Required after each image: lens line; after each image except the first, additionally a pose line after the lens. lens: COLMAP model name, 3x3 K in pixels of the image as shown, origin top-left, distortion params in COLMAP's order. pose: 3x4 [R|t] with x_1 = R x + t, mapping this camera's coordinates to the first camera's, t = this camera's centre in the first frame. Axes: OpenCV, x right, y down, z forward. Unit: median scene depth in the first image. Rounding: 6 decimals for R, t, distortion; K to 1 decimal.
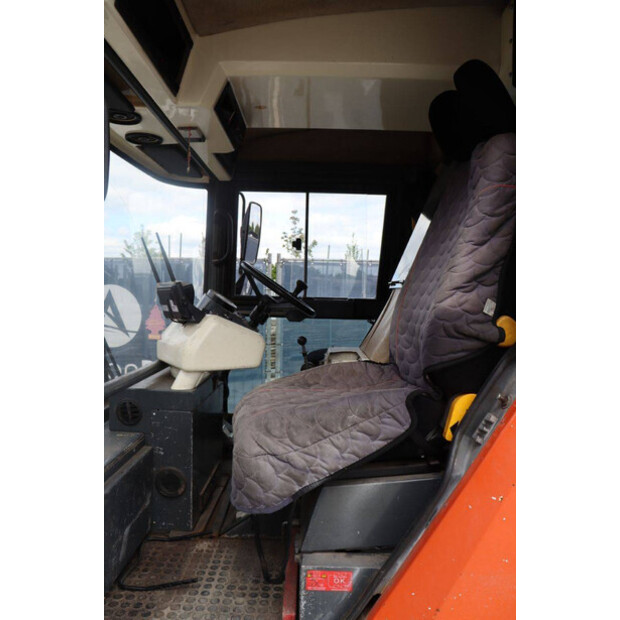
lens RADIAL K [[511.8, 0, 310.5], [0, 511.8, 293.6], [0, 0, 1]] dist [-0.142728, 0.095026]
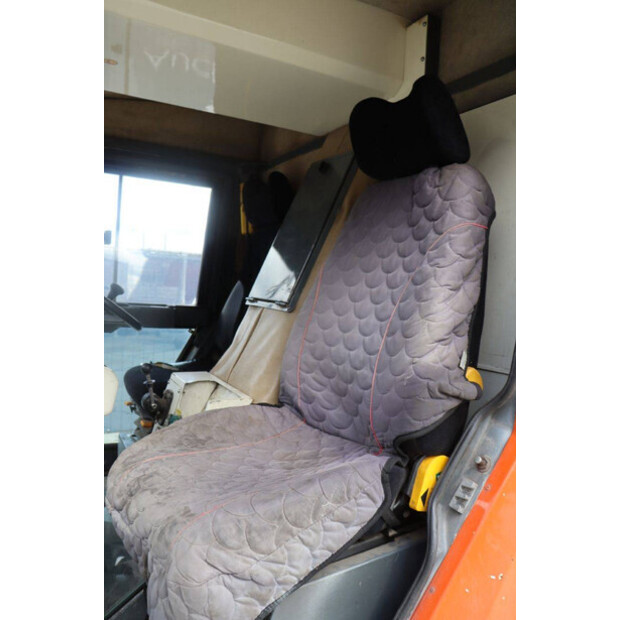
lens RADIAL K [[521.9, 0, 309.4], [0, 521.9, 293.4], [0, 0, 1]] dist [-0.130133, 0.098610]
pose [[0.873258, 0.016604, 0.486976, -0.336177], [-0.036617, 0.998829, 0.031605, -0.110946], [-0.485881, -0.045431, 0.872843, 0.328578]]
